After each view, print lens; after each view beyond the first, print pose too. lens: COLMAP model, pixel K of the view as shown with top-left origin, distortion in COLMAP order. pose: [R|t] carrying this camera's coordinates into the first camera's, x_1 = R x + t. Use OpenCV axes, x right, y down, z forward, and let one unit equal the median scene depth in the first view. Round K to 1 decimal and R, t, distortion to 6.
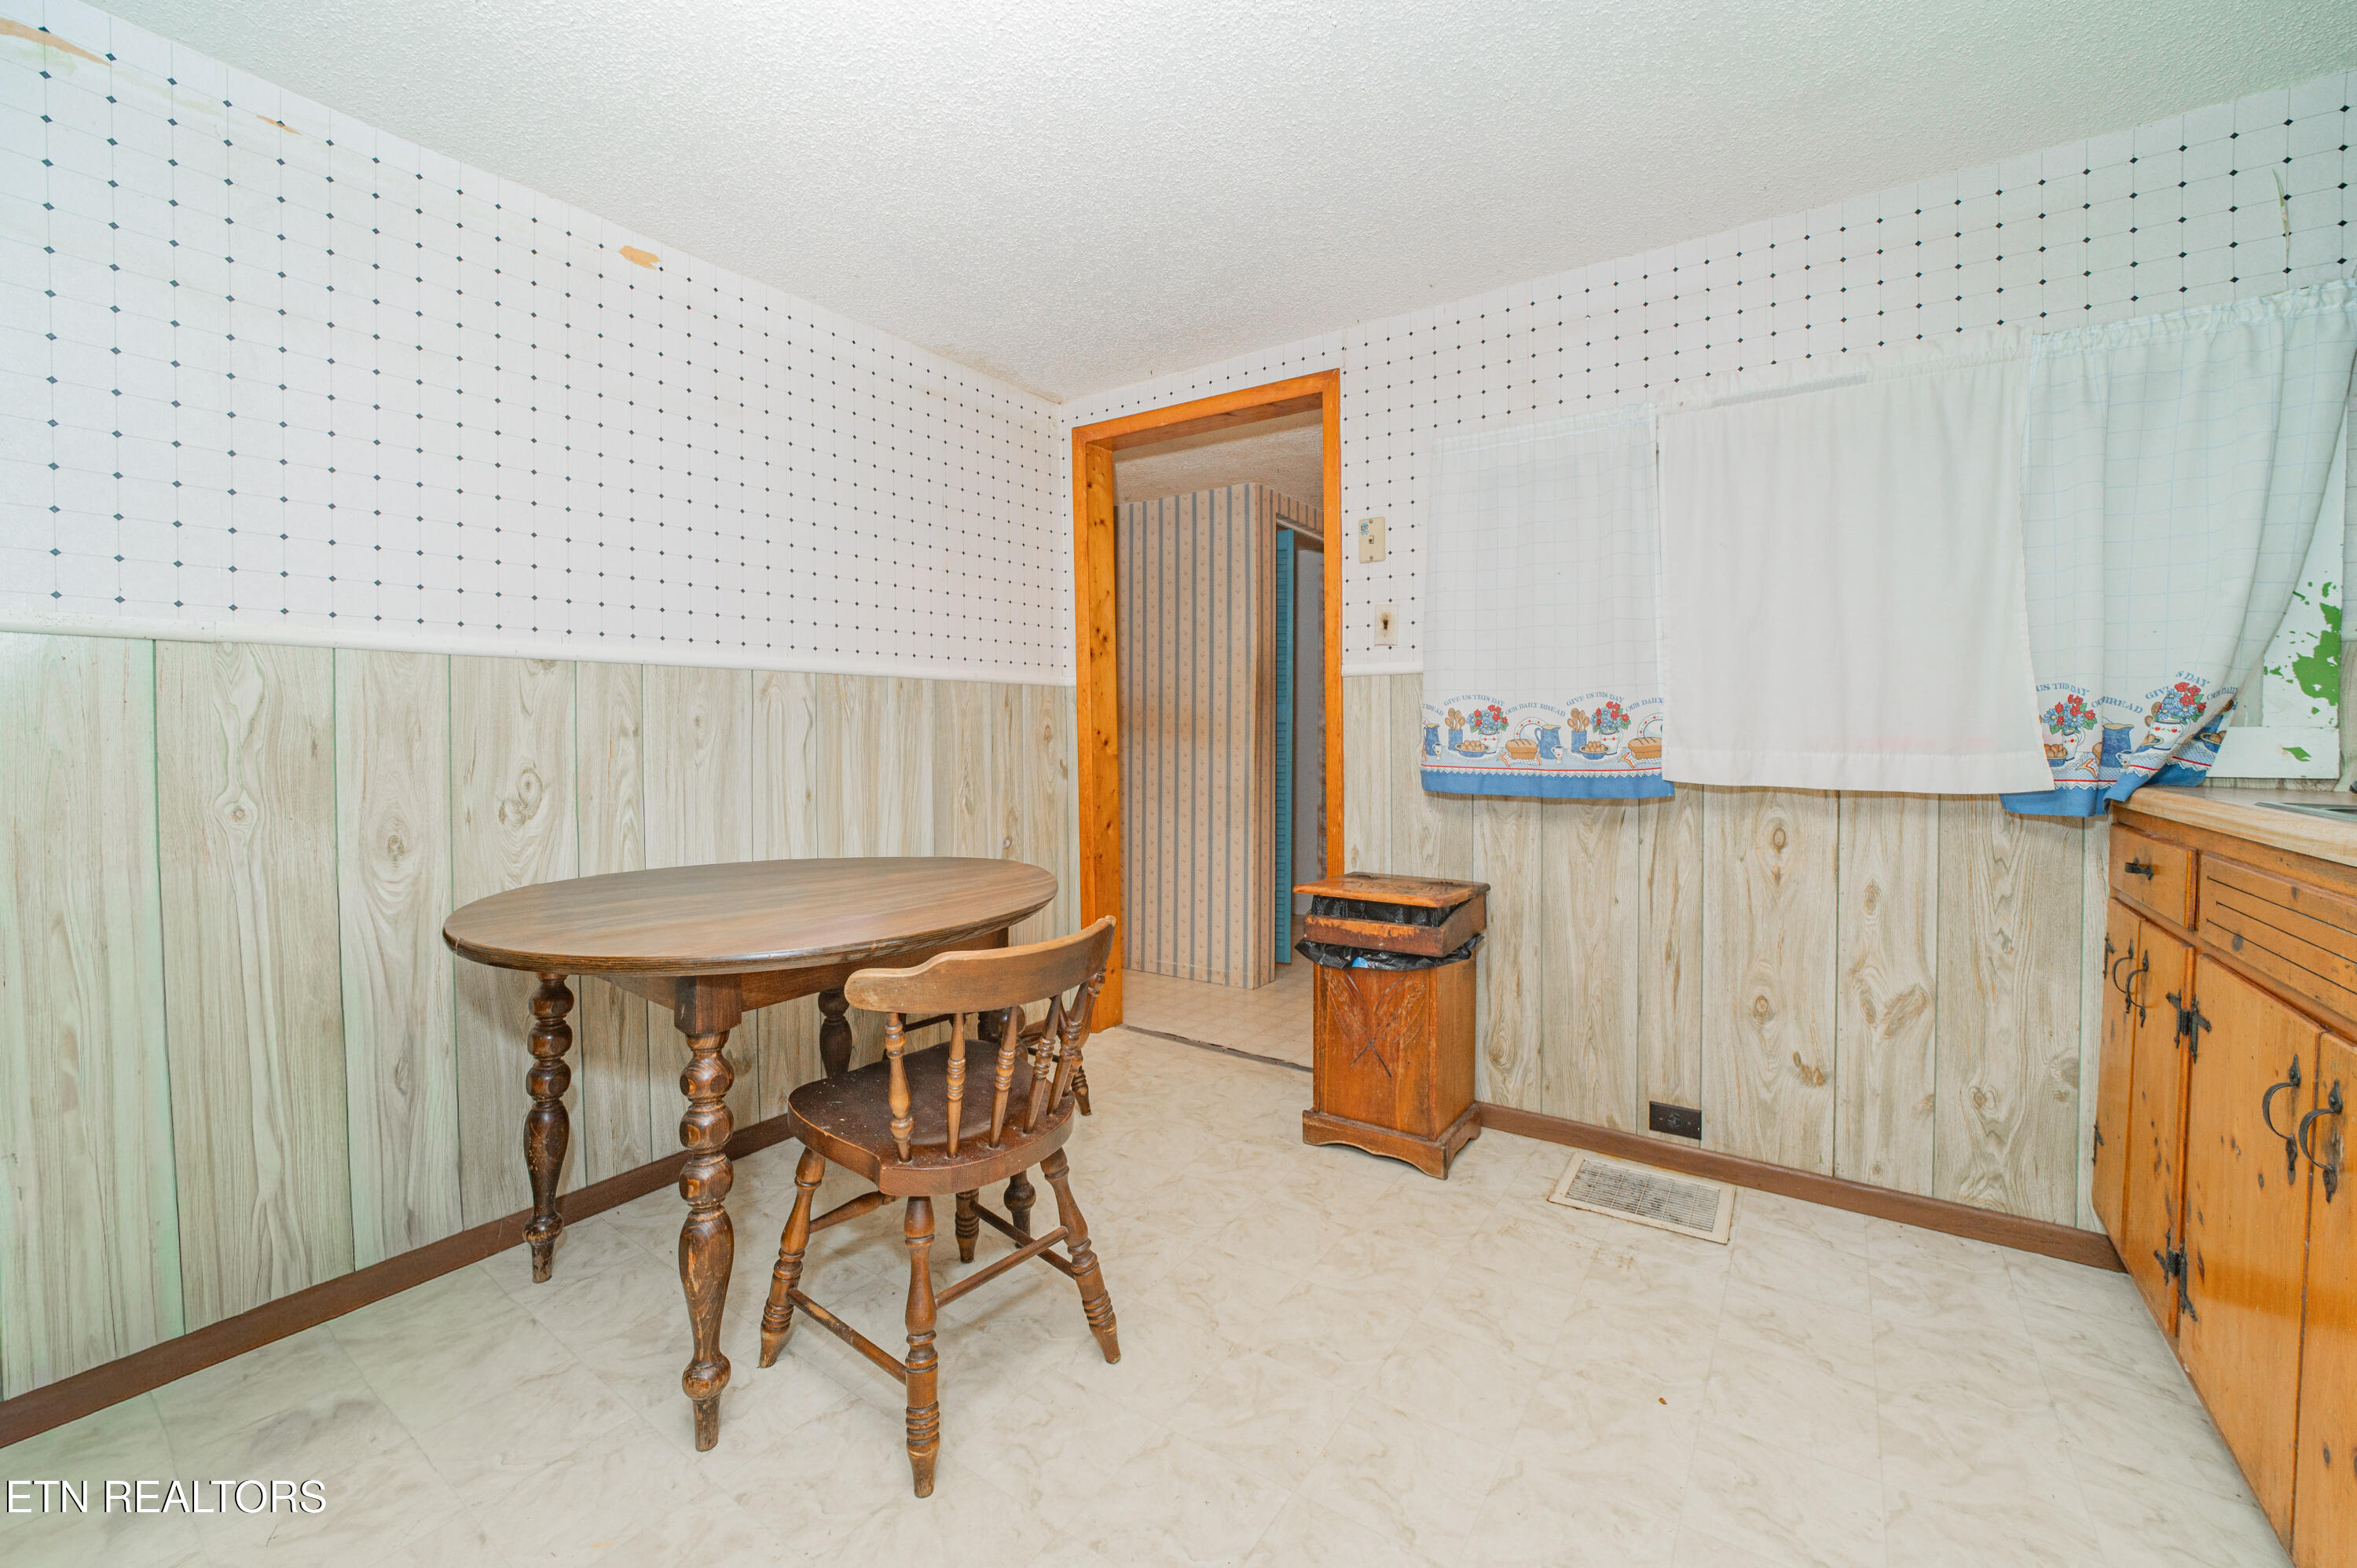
lens RADIAL K [[961.1, 0, 1183.8], [0, 961.1, 748.5], [0, 0, 1]] dist [-0.002469, 0.000053]
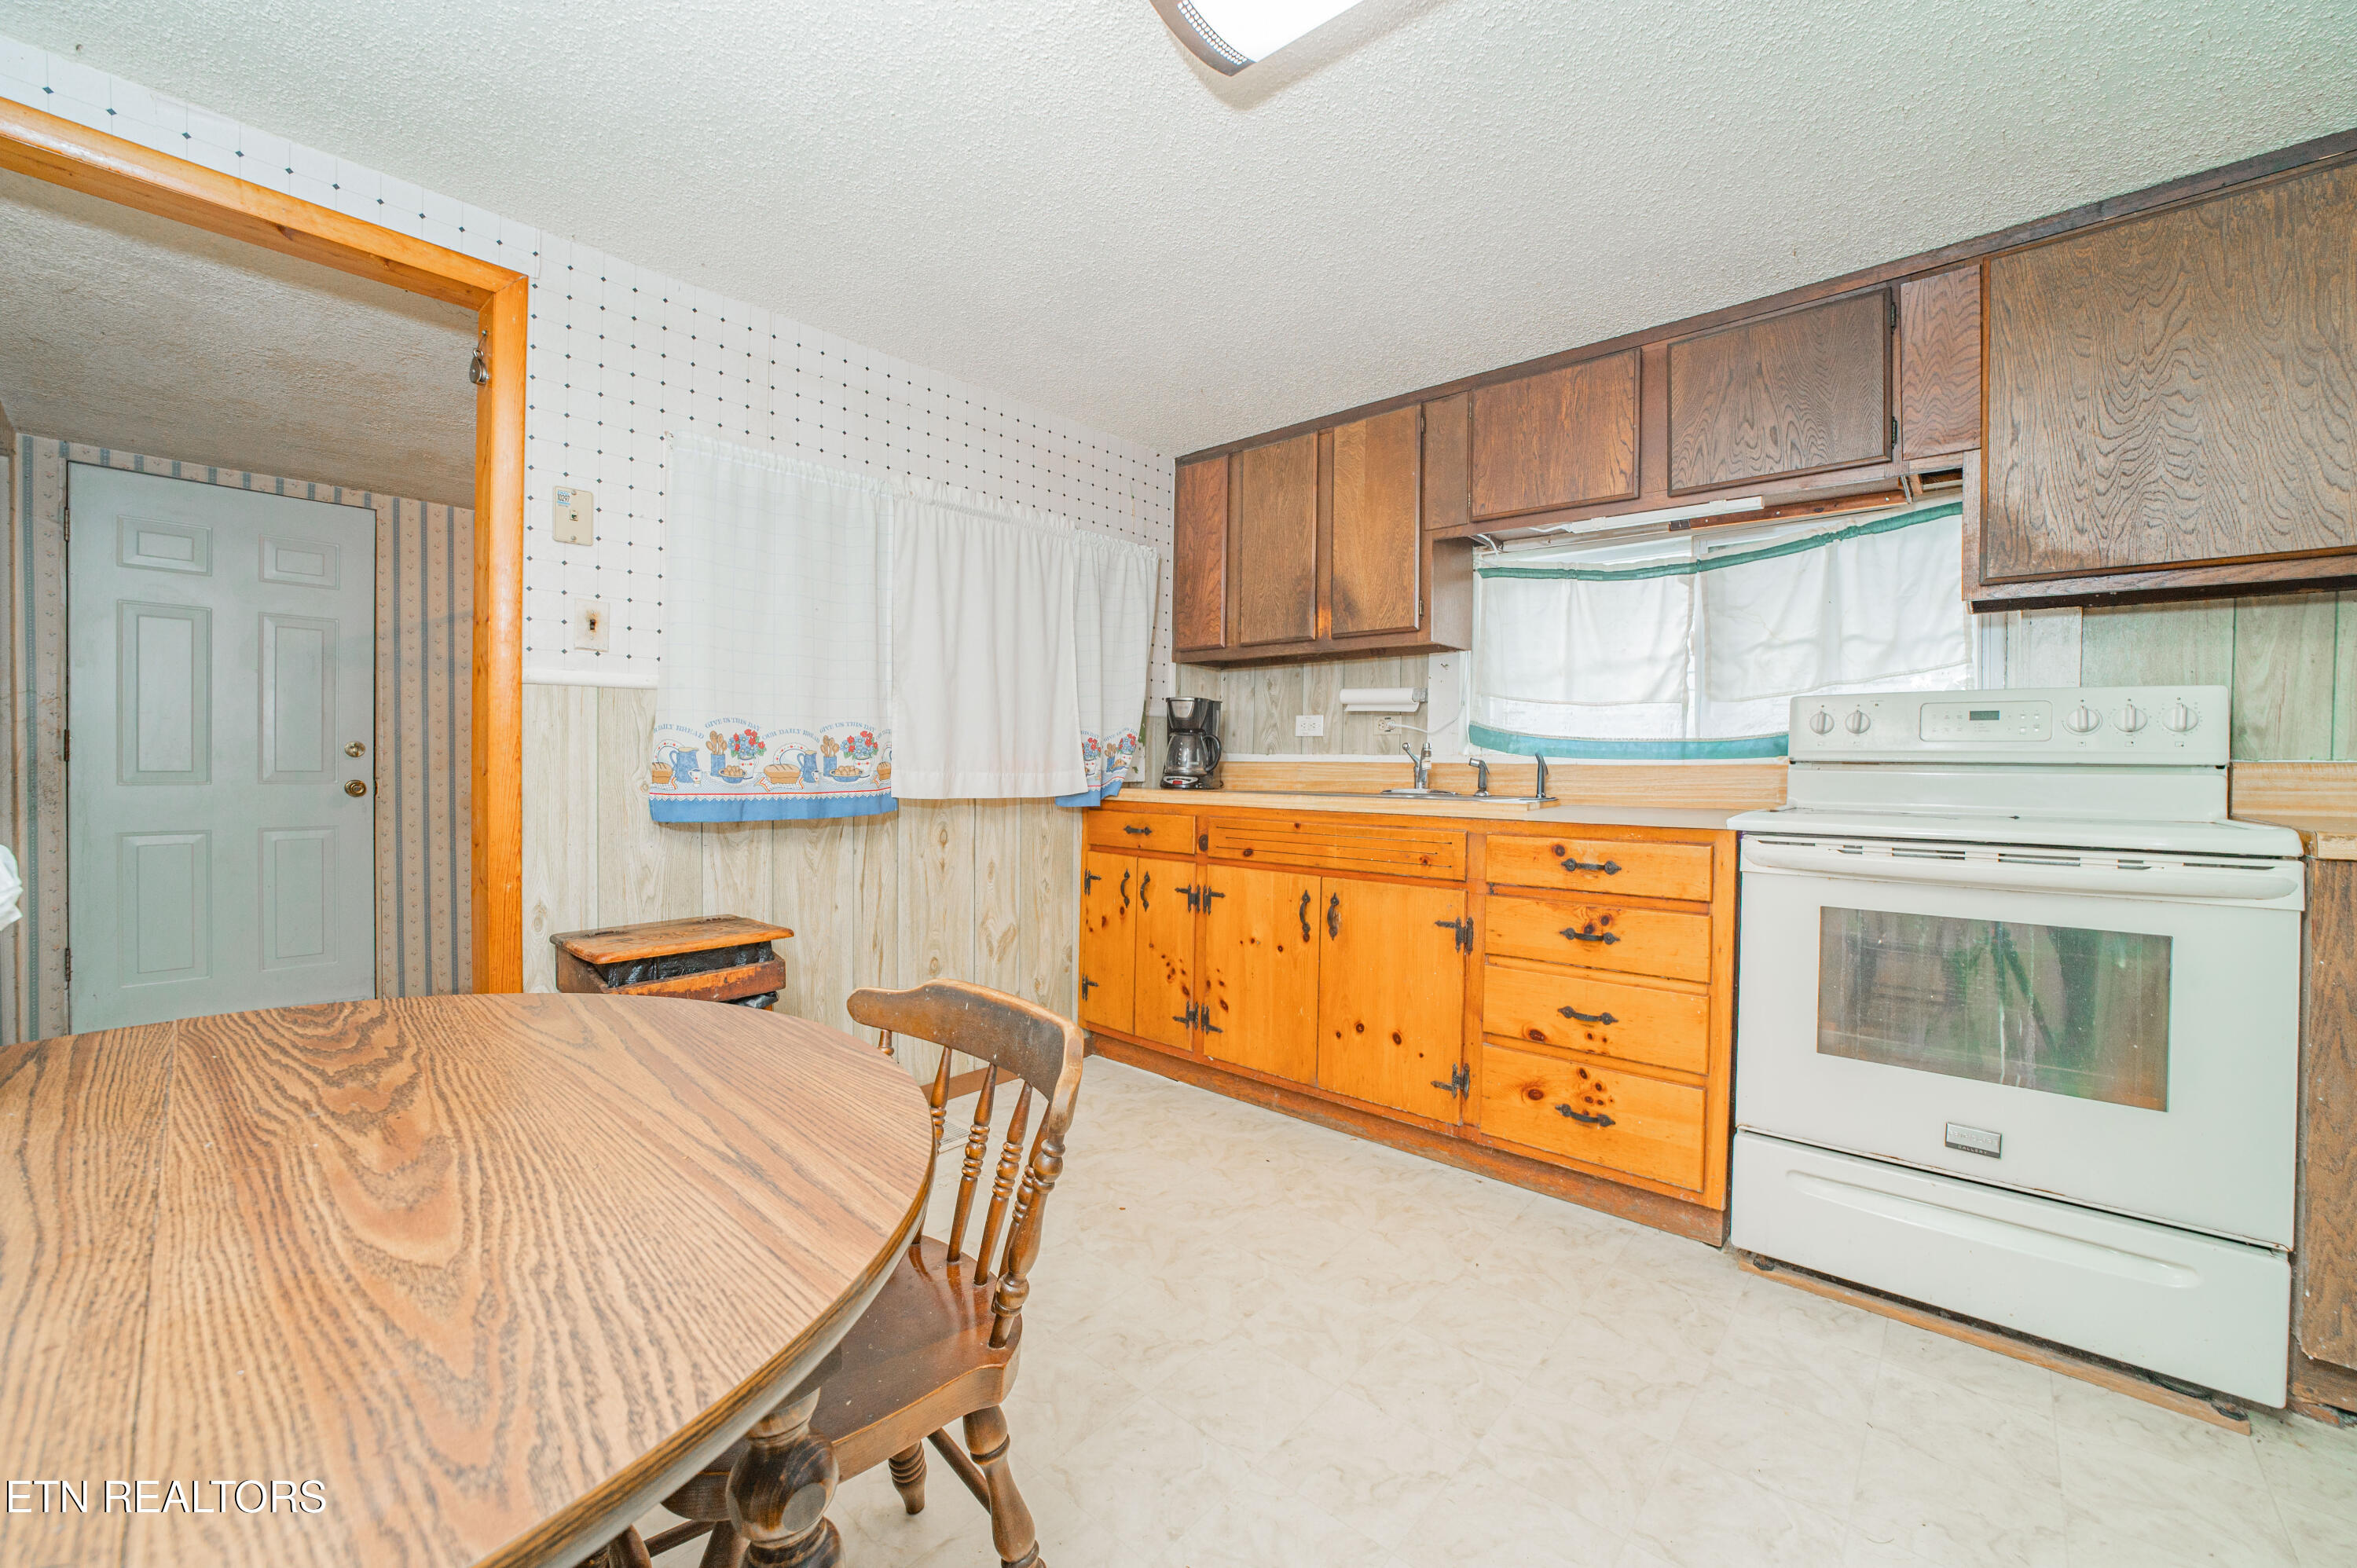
lens RADIAL K [[954.5, 0, 1180.9], [0, 954.5, 773.4], [0, 0, 1]] dist [0.001697, 0.000214]
pose [[0.132290, -0.015462, 0.991090, -0.593973], [0.010025, 0.999848, 0.014261, -0.010027], [-0.991160, 0.008049, 0.132425, 0.443031]]
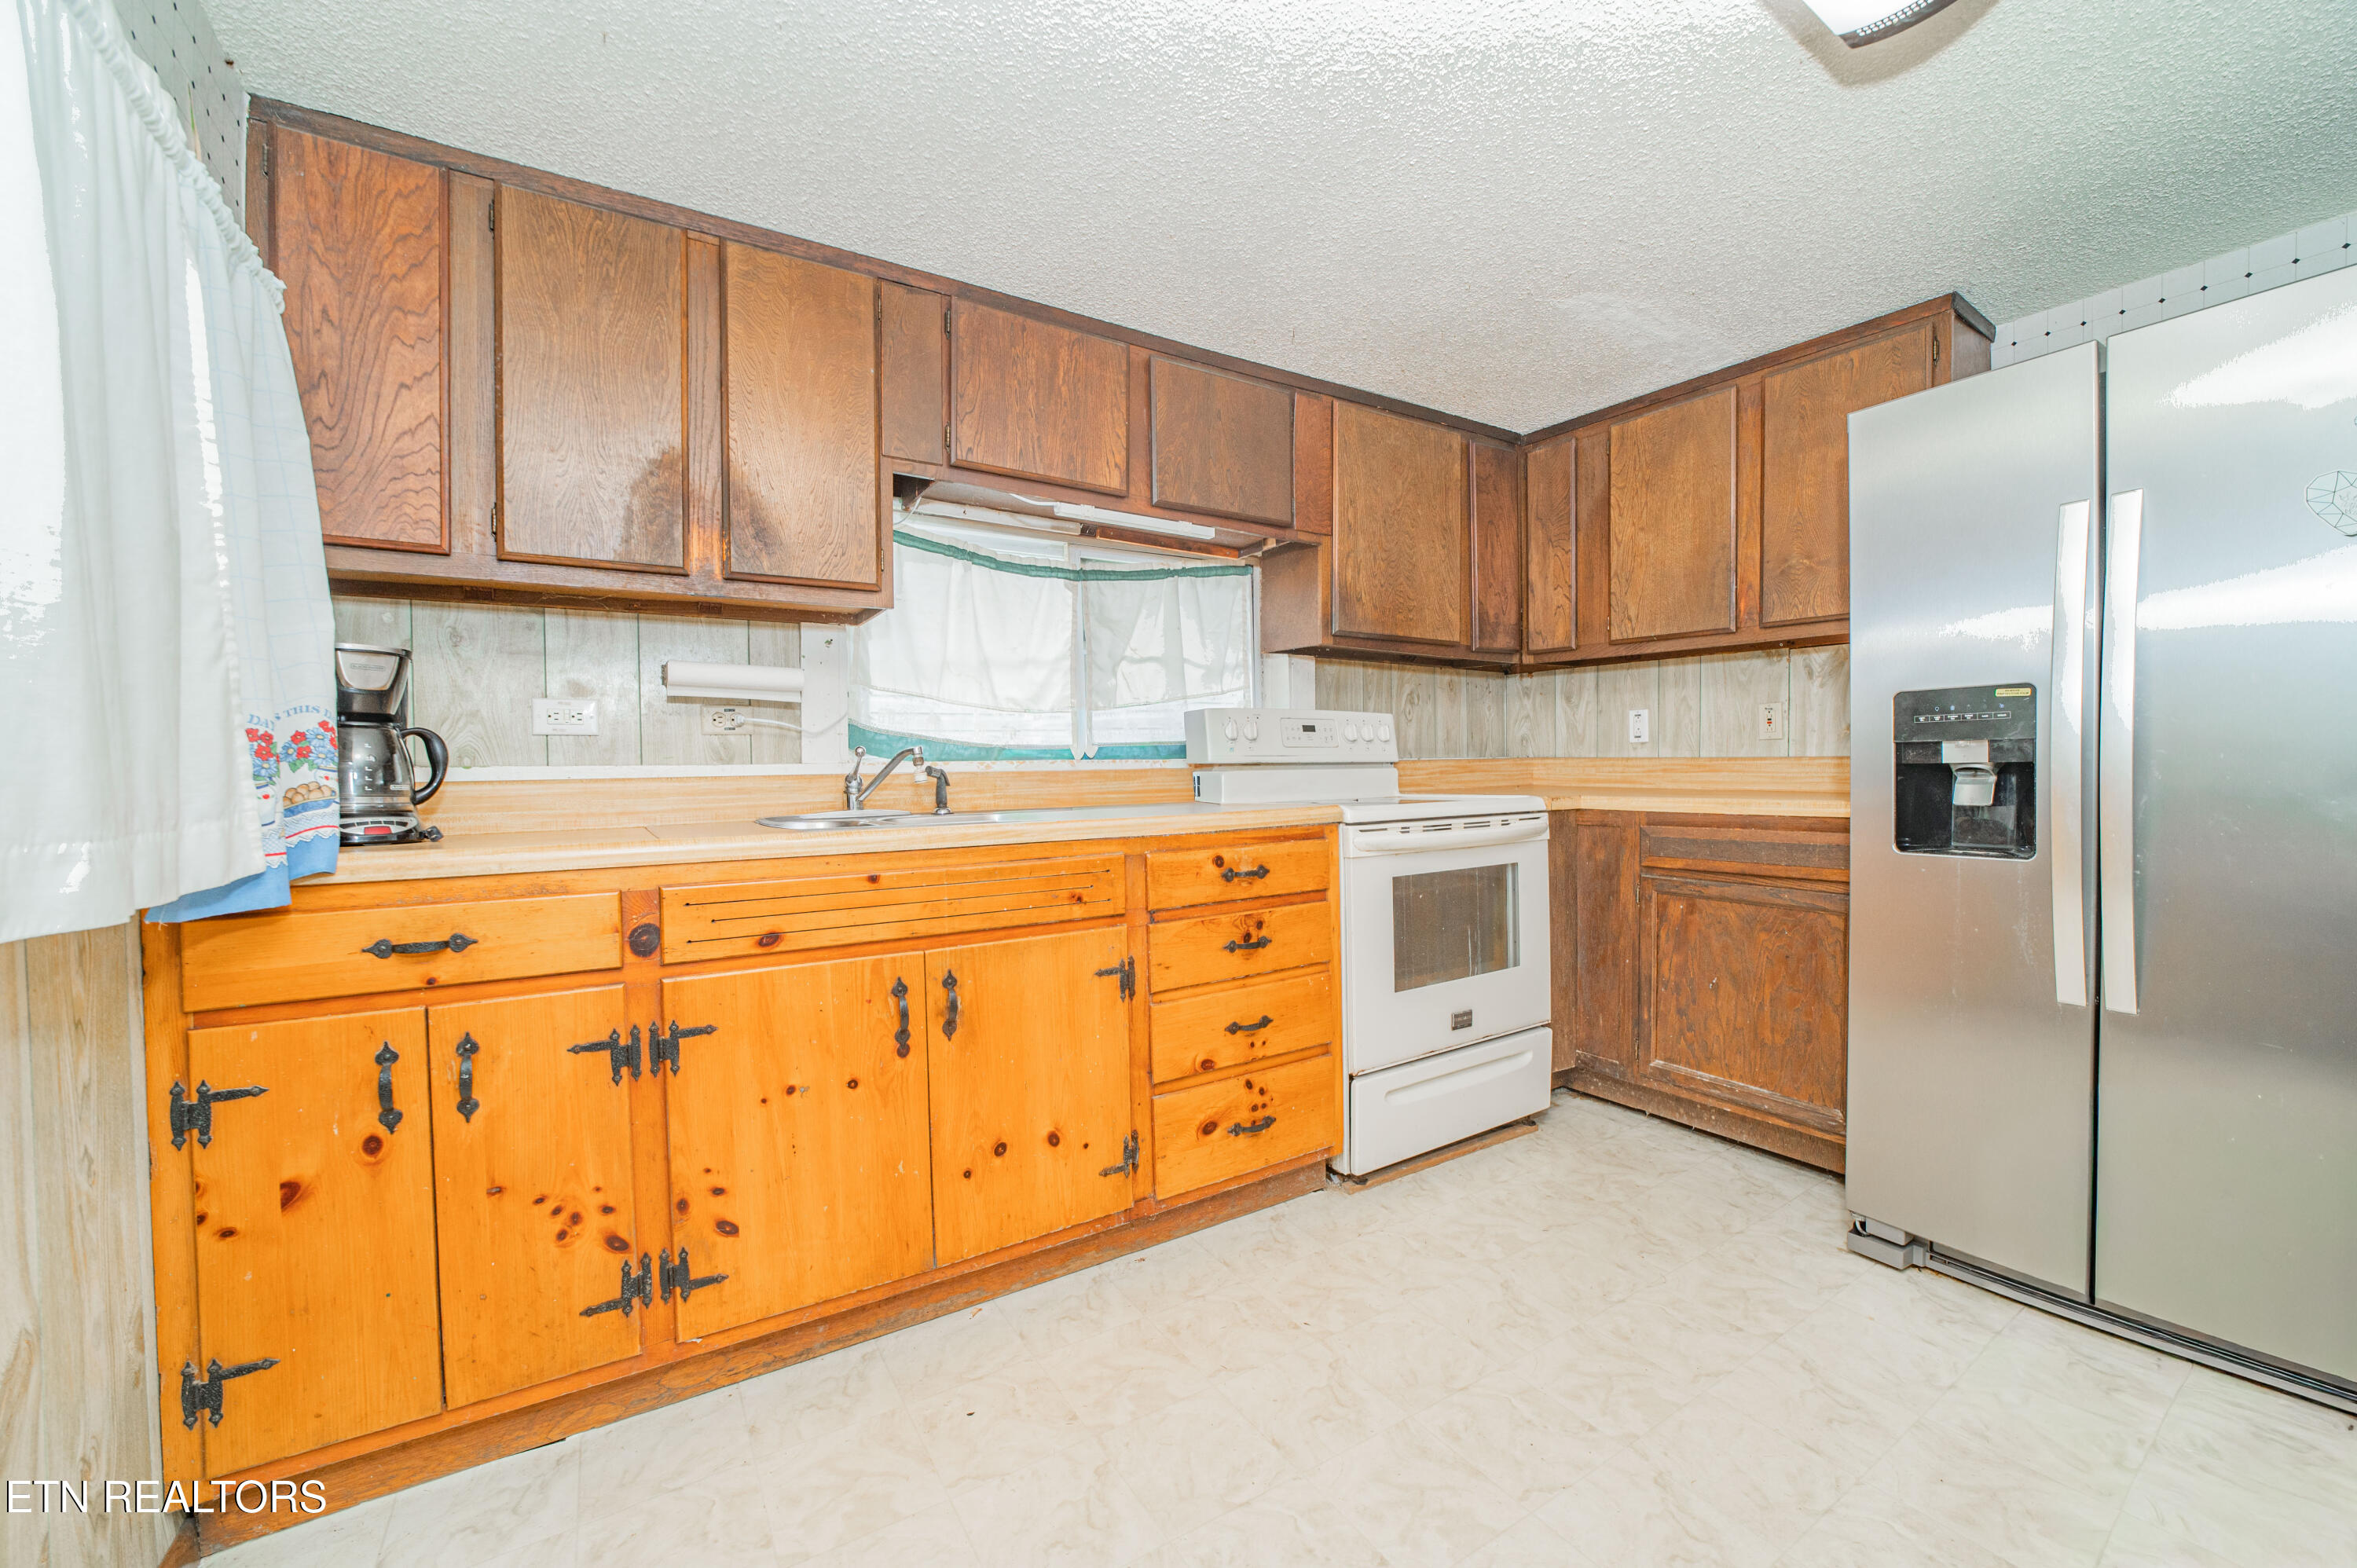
lens RADIAL K [[938.7, 0, 1178.5], [0, 938.7, 784.0], [0, 0, 1]] dist [-0.015081, 0.000225]
pose [[-0.918540, -0.002190, 0.395322, 0.049893], [0.015773, 0.998985, 0.042183, -0.025687], [-0.395014, 0.044982, -0.917573, 0.987561]]
